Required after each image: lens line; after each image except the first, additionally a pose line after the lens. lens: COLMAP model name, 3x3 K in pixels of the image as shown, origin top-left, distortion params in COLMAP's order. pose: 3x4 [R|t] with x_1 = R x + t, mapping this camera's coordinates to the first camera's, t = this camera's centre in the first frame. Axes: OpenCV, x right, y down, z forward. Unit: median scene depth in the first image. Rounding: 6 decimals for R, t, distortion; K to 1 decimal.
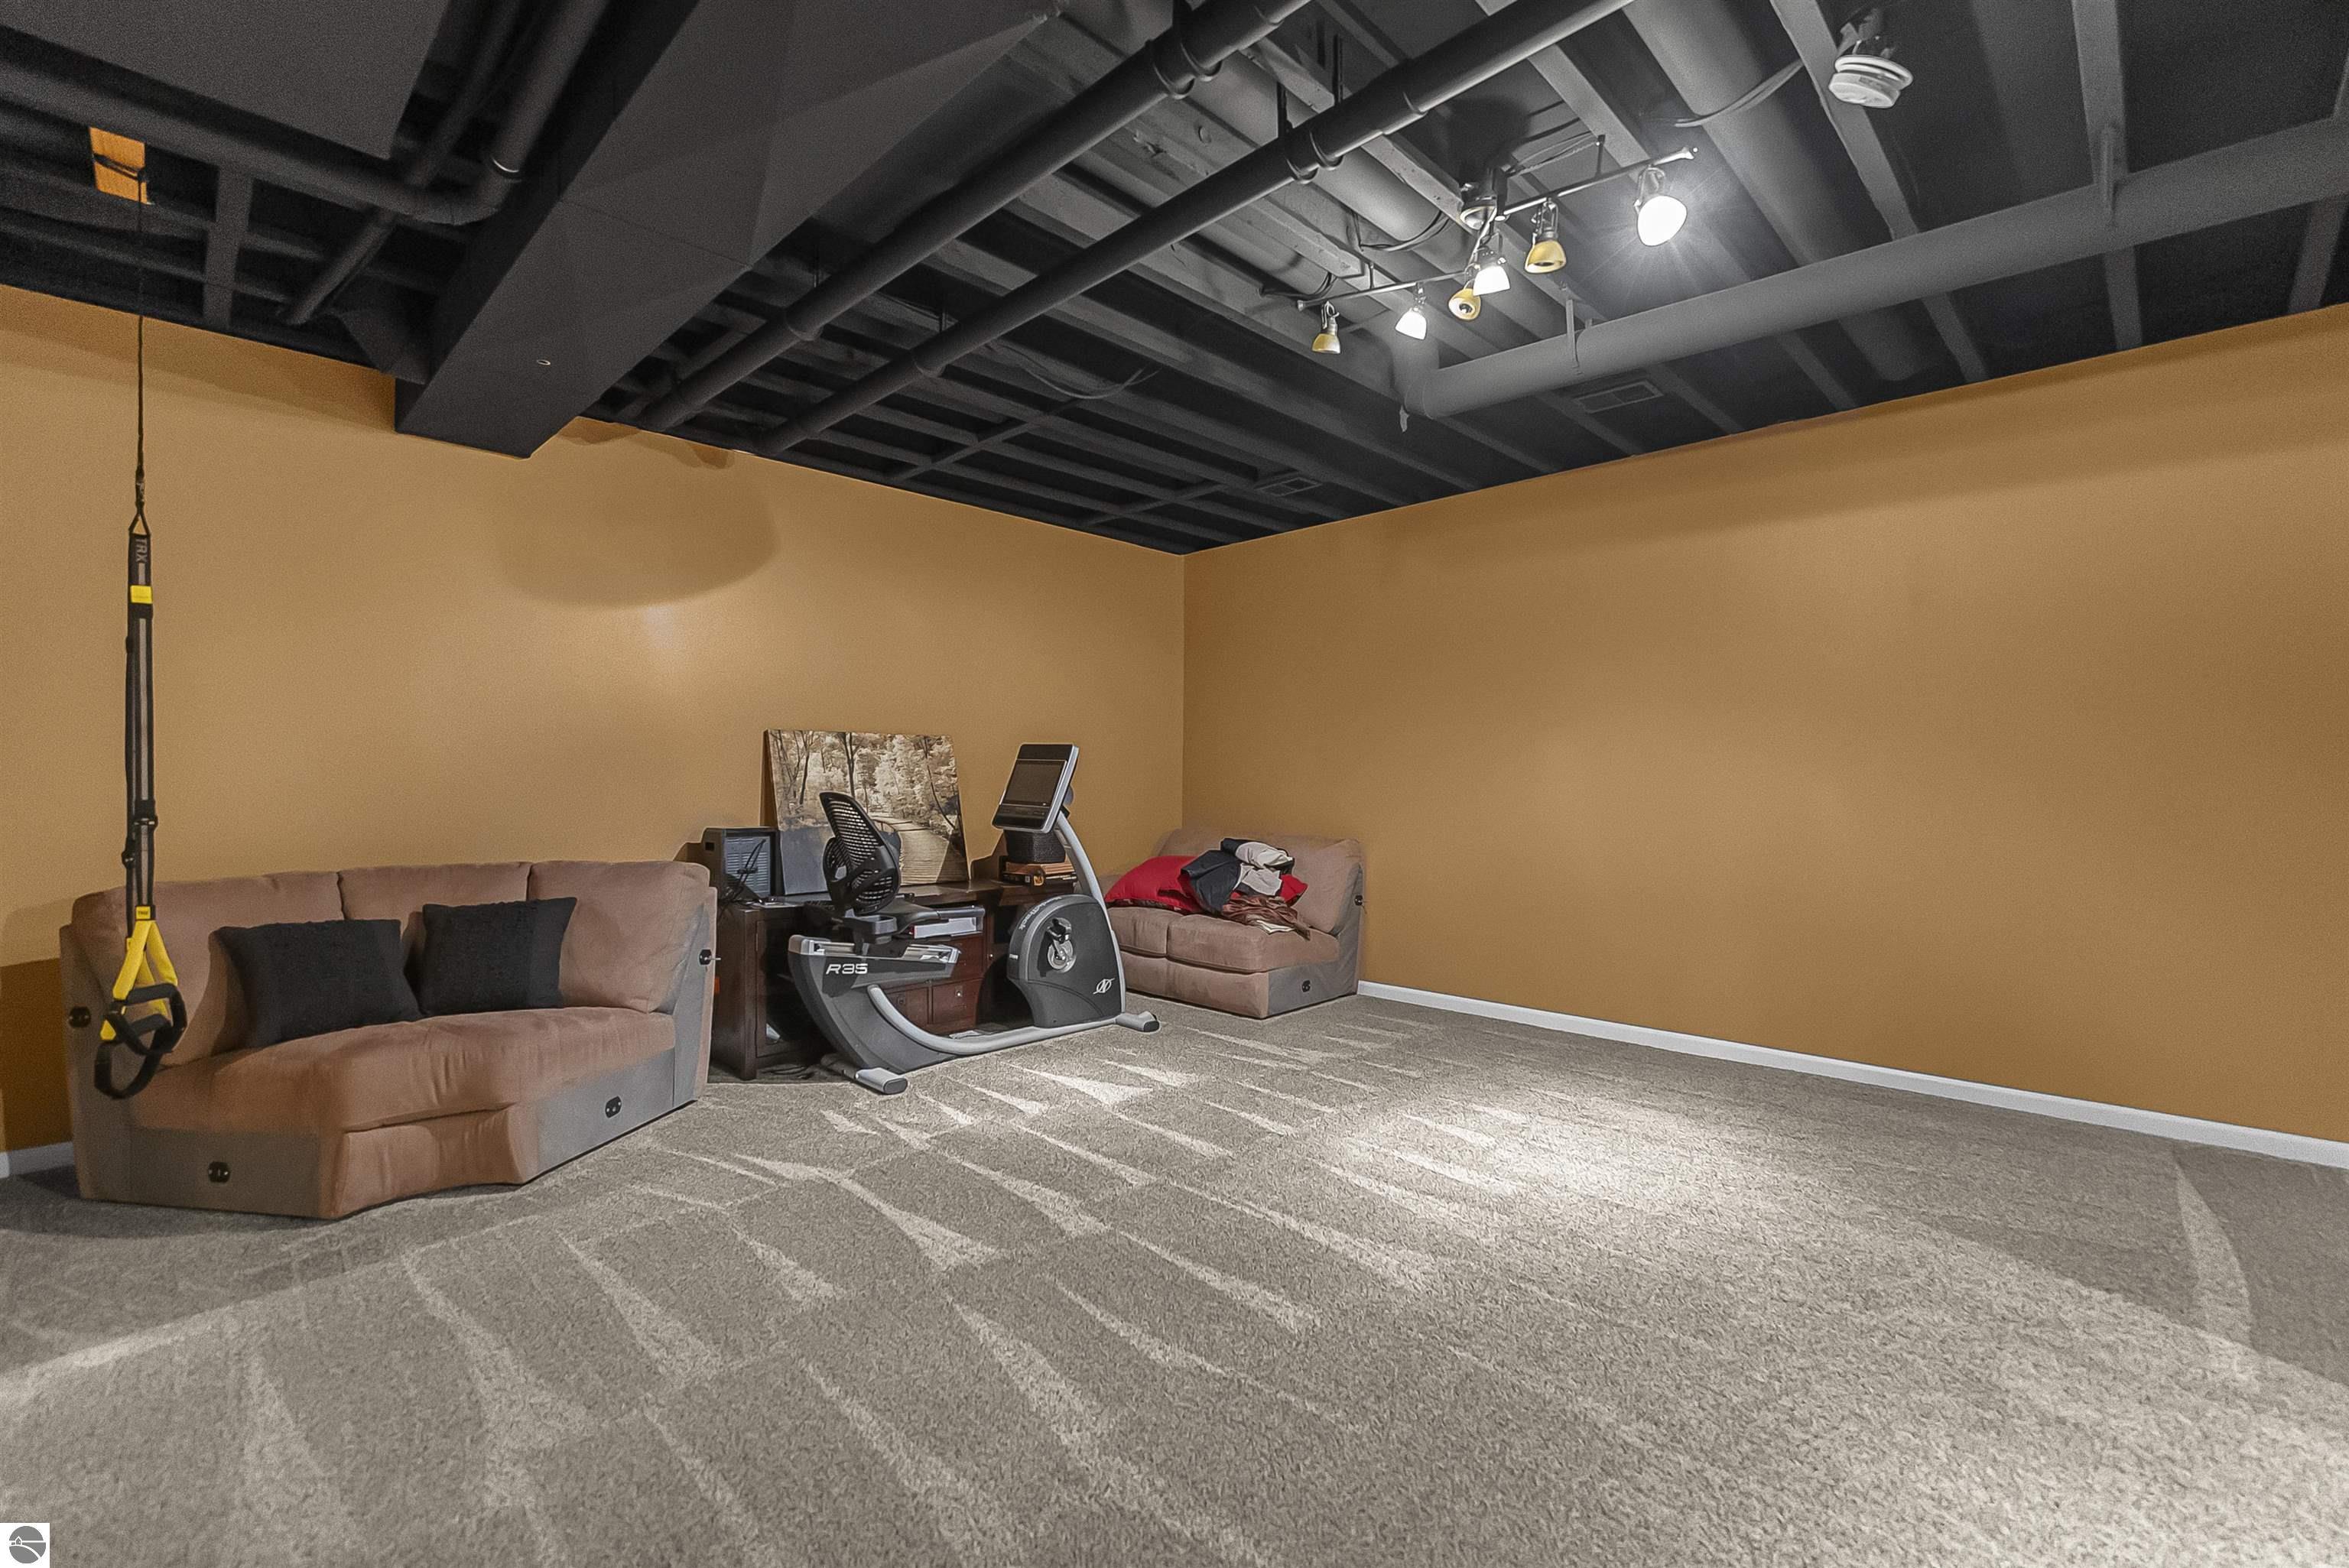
lens RADIAL K [[982.7, 0, 1182.3], [0, 982.7, 779.1], [0, 0, 1]] dist [-0.004101, -0.000489]
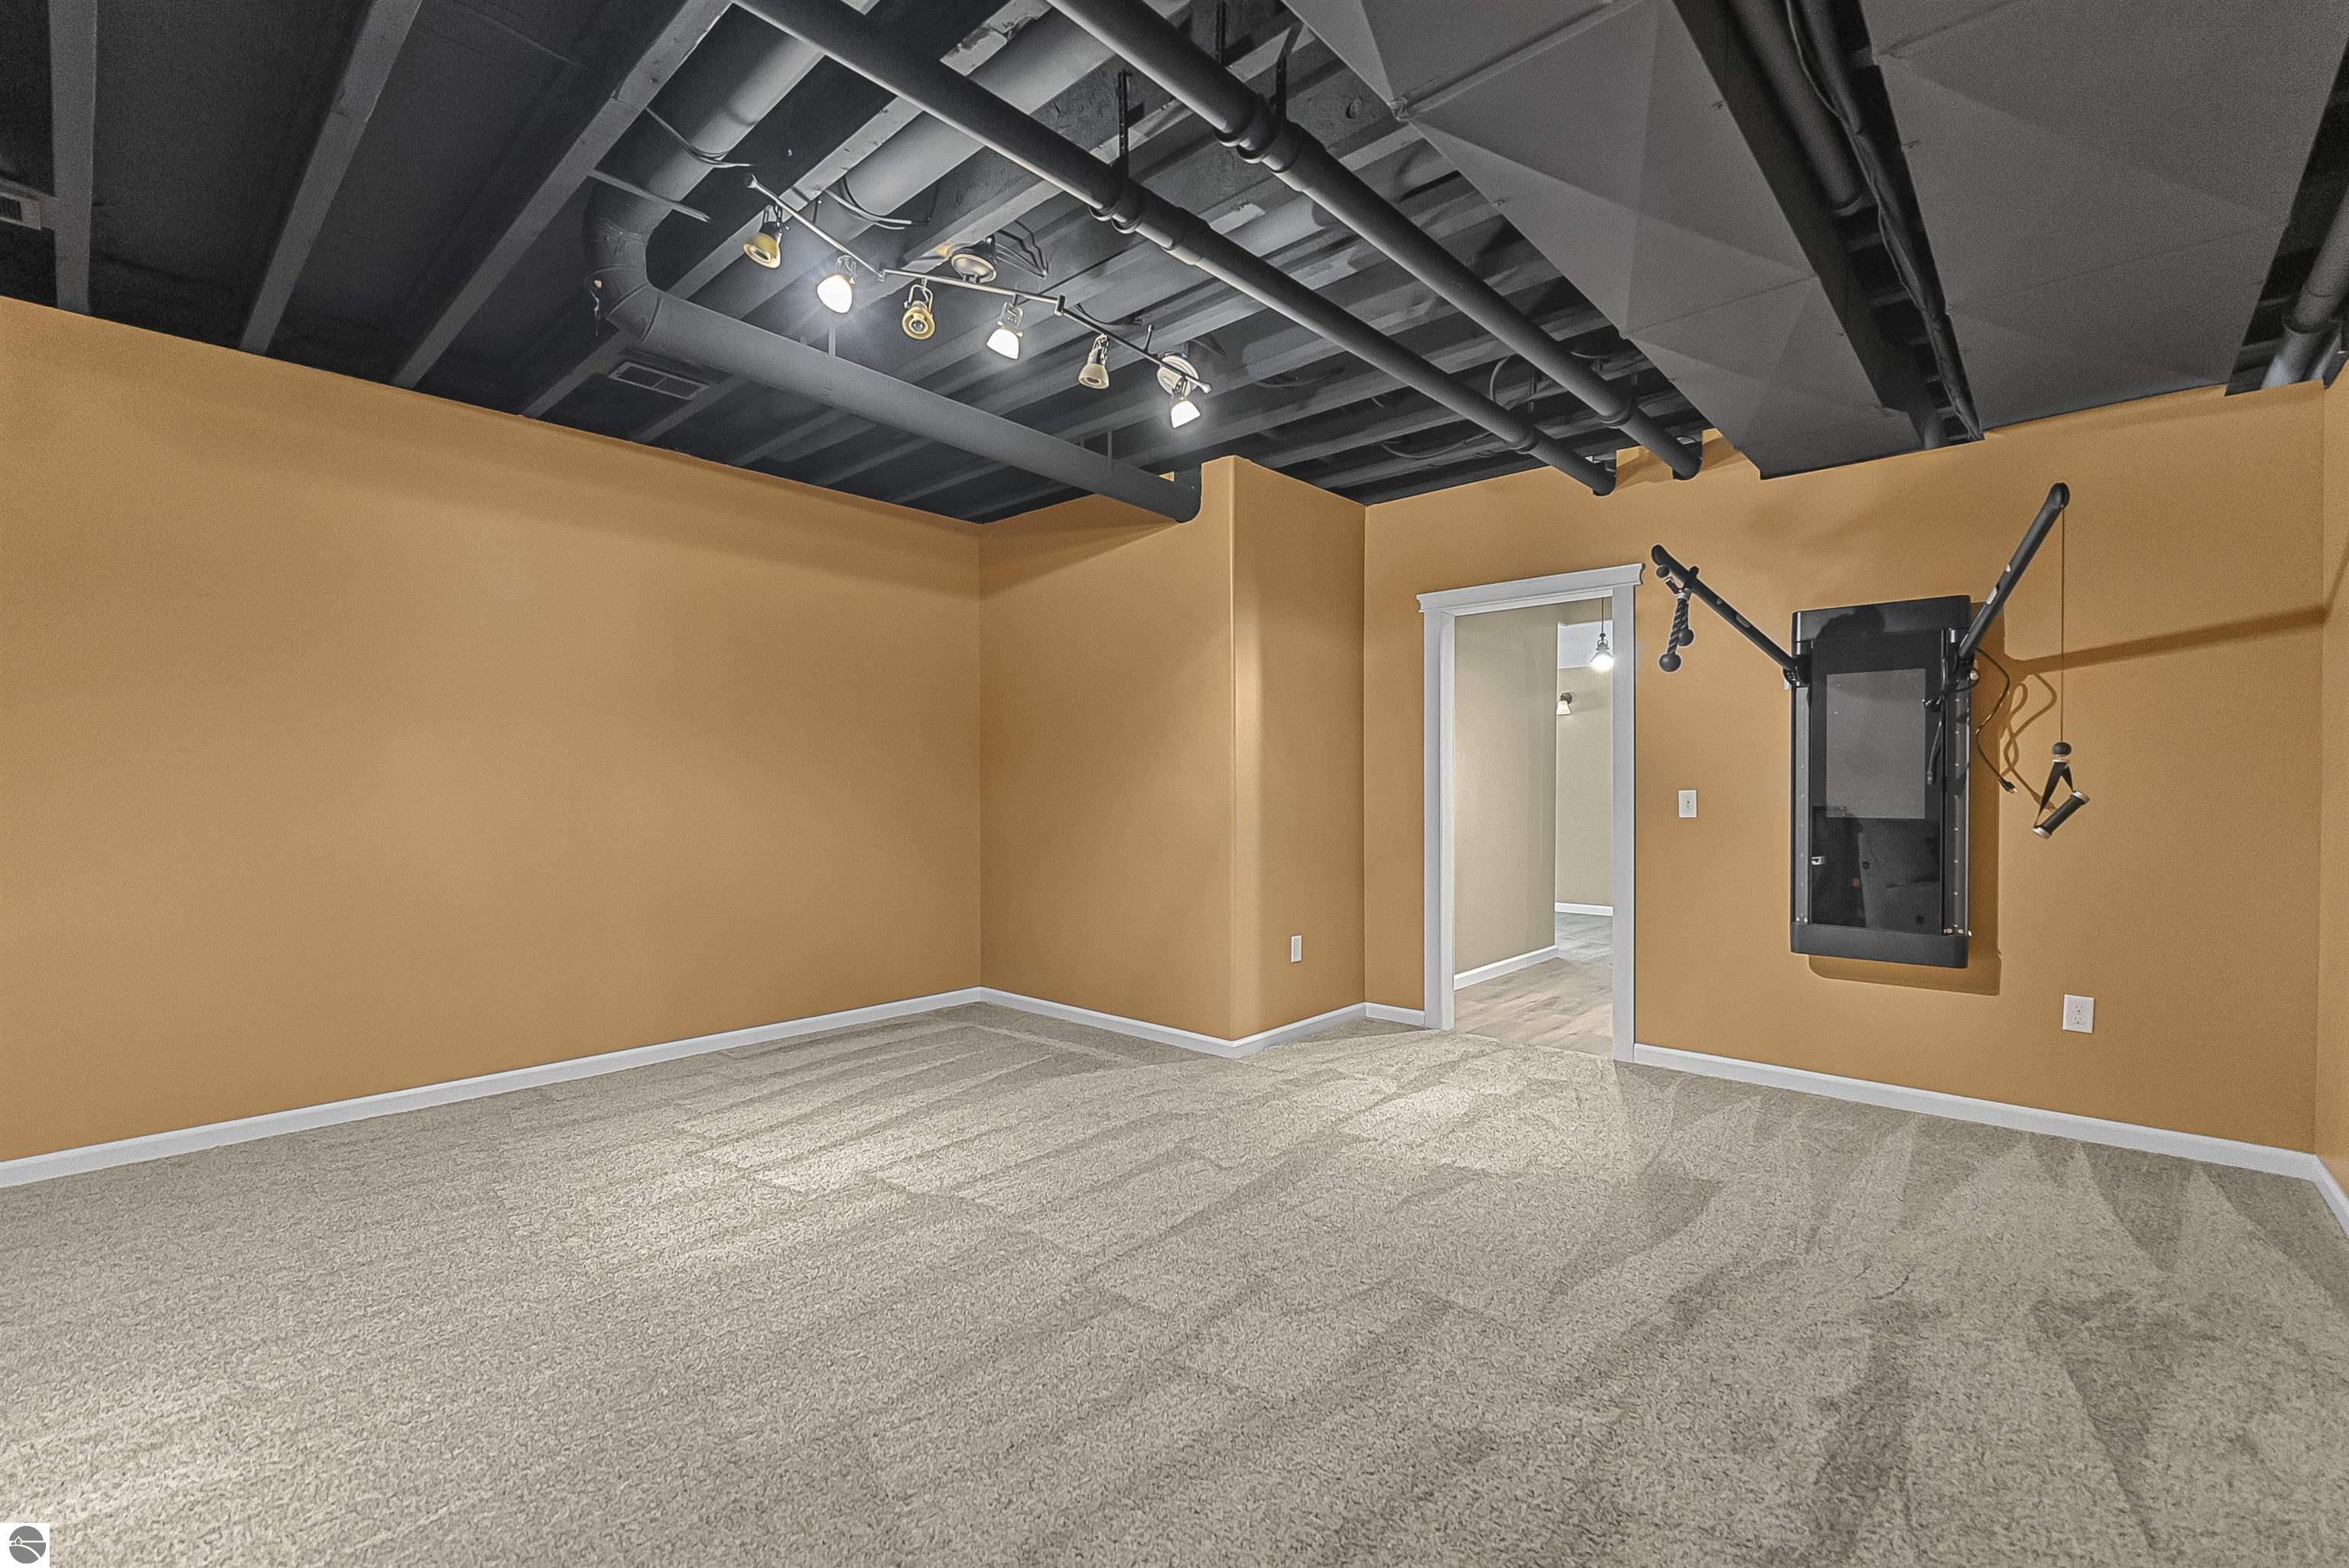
lens RADIAL K [[982.7, 0, 1187.9], [0, 982.7, 791.4], [0, 0, 1]] dist [-0.004101, -0.000489]
pose [[-0.014013, -0.011723, 0.999833, -0.767080], [0.001517, 0.999930, 0.011745, -0.010178], [-0.999901, 0.001681, -0.013994, 0.774567]]
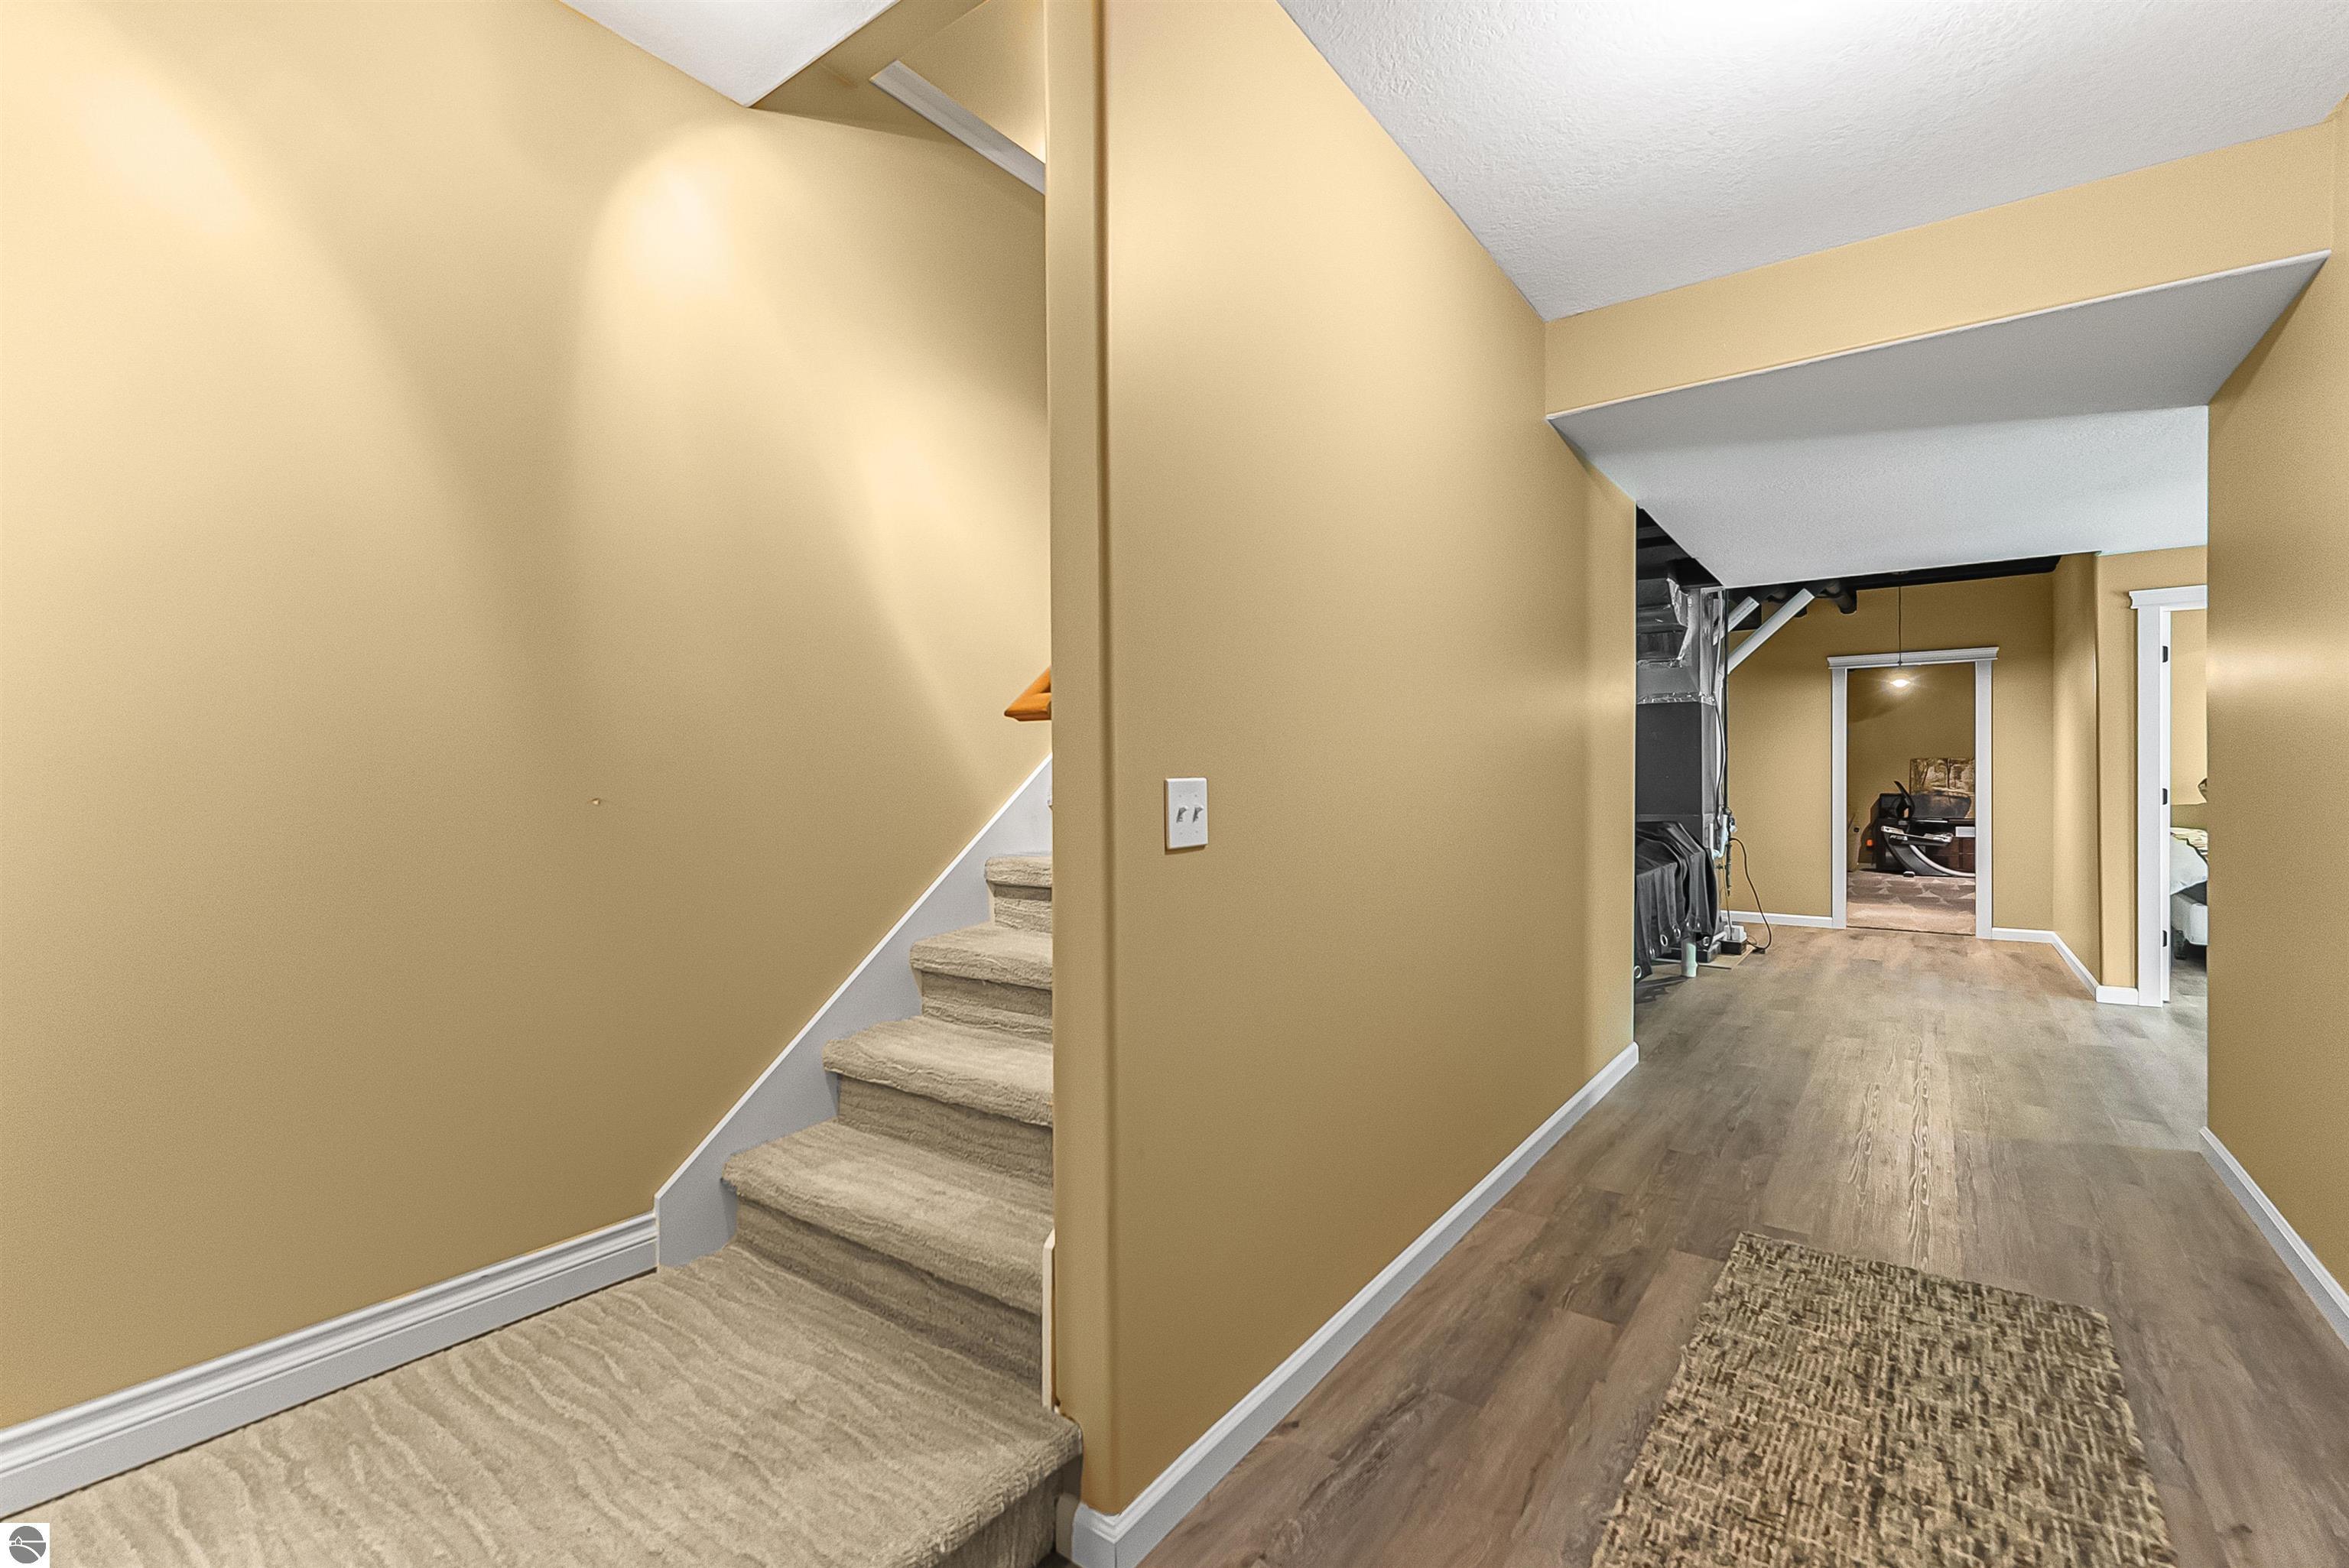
lens RADIAL K [[982.7, 0, 1181.5], [0, 982.7, 780.7], [0, 0, 1]] dist [-0.004101, -0.000489]
pose [[0.102972, -0.003105, -0.994679, 1.977981], [0.008941, 0.999958, -0.002196, -0.001457], [0.994644, -0.008667, 0.102995, -1.246145]]
